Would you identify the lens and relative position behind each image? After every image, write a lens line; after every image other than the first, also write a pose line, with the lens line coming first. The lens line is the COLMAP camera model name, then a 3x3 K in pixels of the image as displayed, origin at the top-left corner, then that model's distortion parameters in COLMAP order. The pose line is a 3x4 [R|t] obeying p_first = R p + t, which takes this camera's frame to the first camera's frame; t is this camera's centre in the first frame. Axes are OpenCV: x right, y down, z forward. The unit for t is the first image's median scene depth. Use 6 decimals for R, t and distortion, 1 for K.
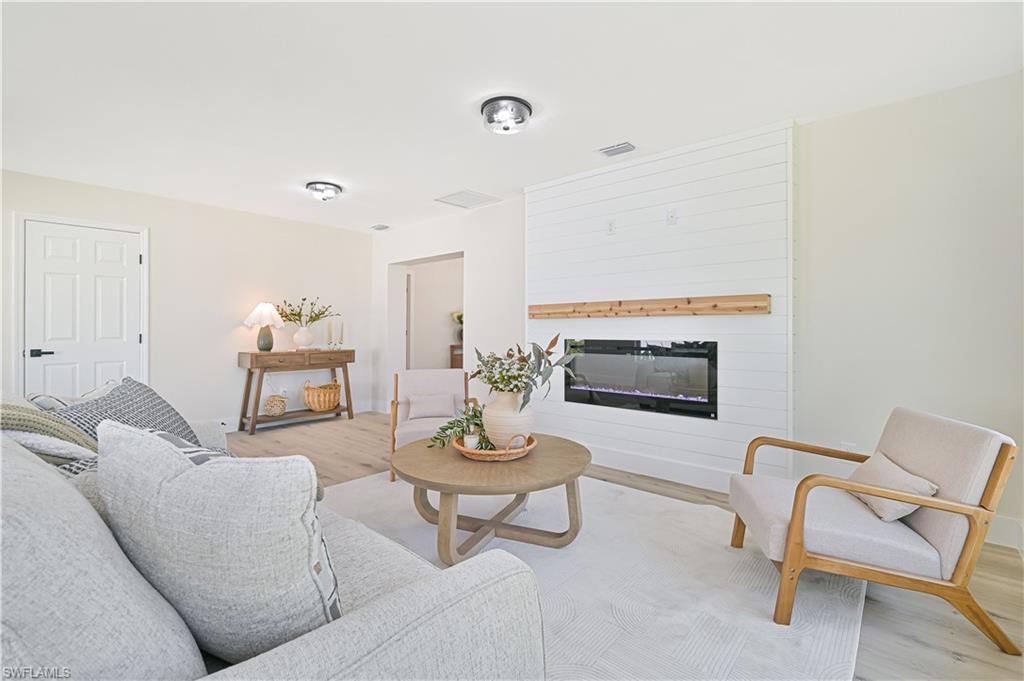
lens RADIAL K [[456.0, 0, 515.5], [0, 456.0, 325.2], [0, 0, 1]] dist [-0.000205, -0.000015]
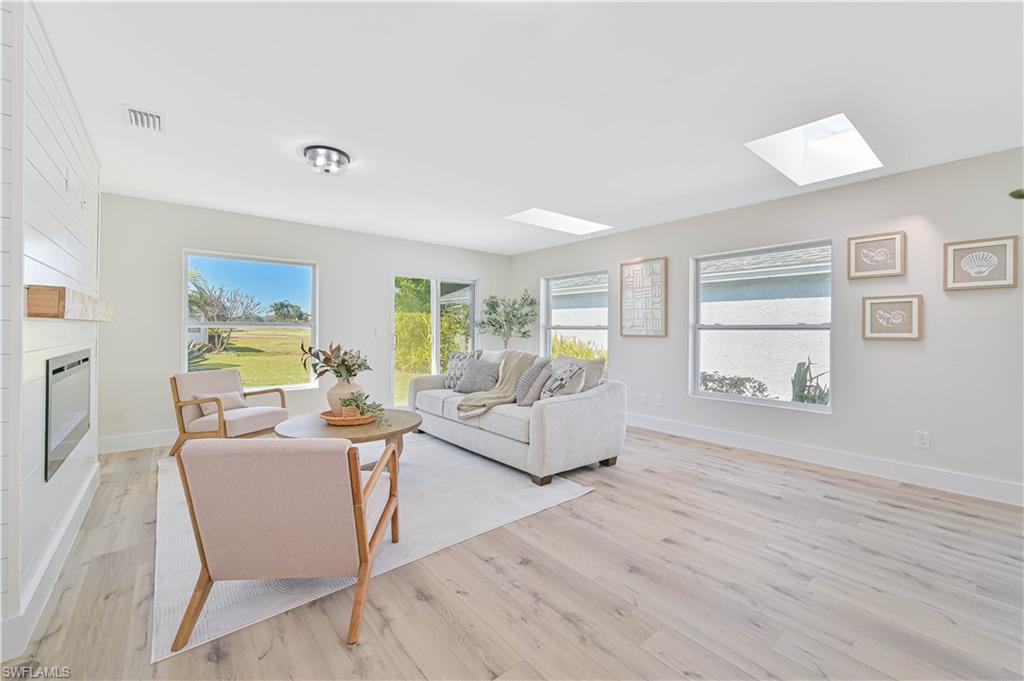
lens RADIAL K [[411.7, 0, 516.5], [0, 411.7, 336.9], [0, 0, 1]] dist [0.000223, 0.000310]
pose [[-0.990018, -0.004260, 0.140874, -0.470937], [-0.002519, 0.999918, 0.012530, -0.004653], [-0.140915, 0.012051, -0.989948, 1.369041]]
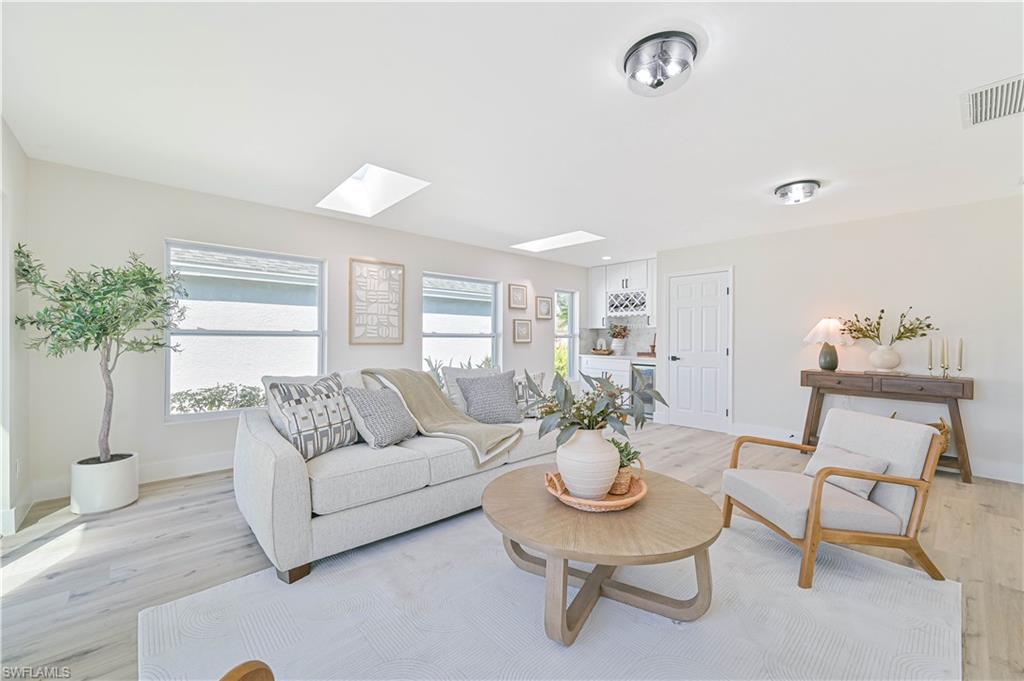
lens RADIAL K [[411.7, 0, 516.5], [0, 411.7, 336.9], [0, 0, 1]] dist [0.000223, 0.000310]
pose [[-0.098362, -0.002766, -0.995147, 0.452107], [-0.002277, 0.999994, -0.002554, -0.009829], [0.995148, 0.002014, -0.098367, 0.567724]]
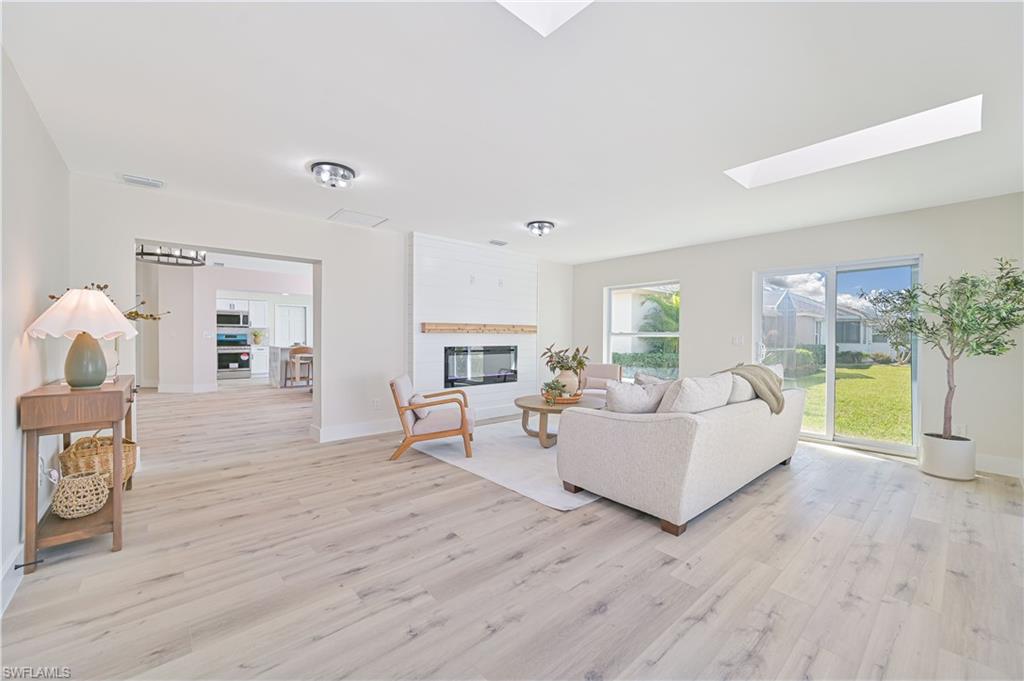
lens RADIAL K [[411.7, 0, 516.5], [0, 411.7, 336.9], [0, 0, 1]] dist [0.000223, 0.000310]
pose [[0.116121, 0.001510, 0.993234, -1.191768], [-0.009920, 0.999951, -0.000361, -0.003888], [-0.993186, -0.009811, 0.116130, 0.608639]]
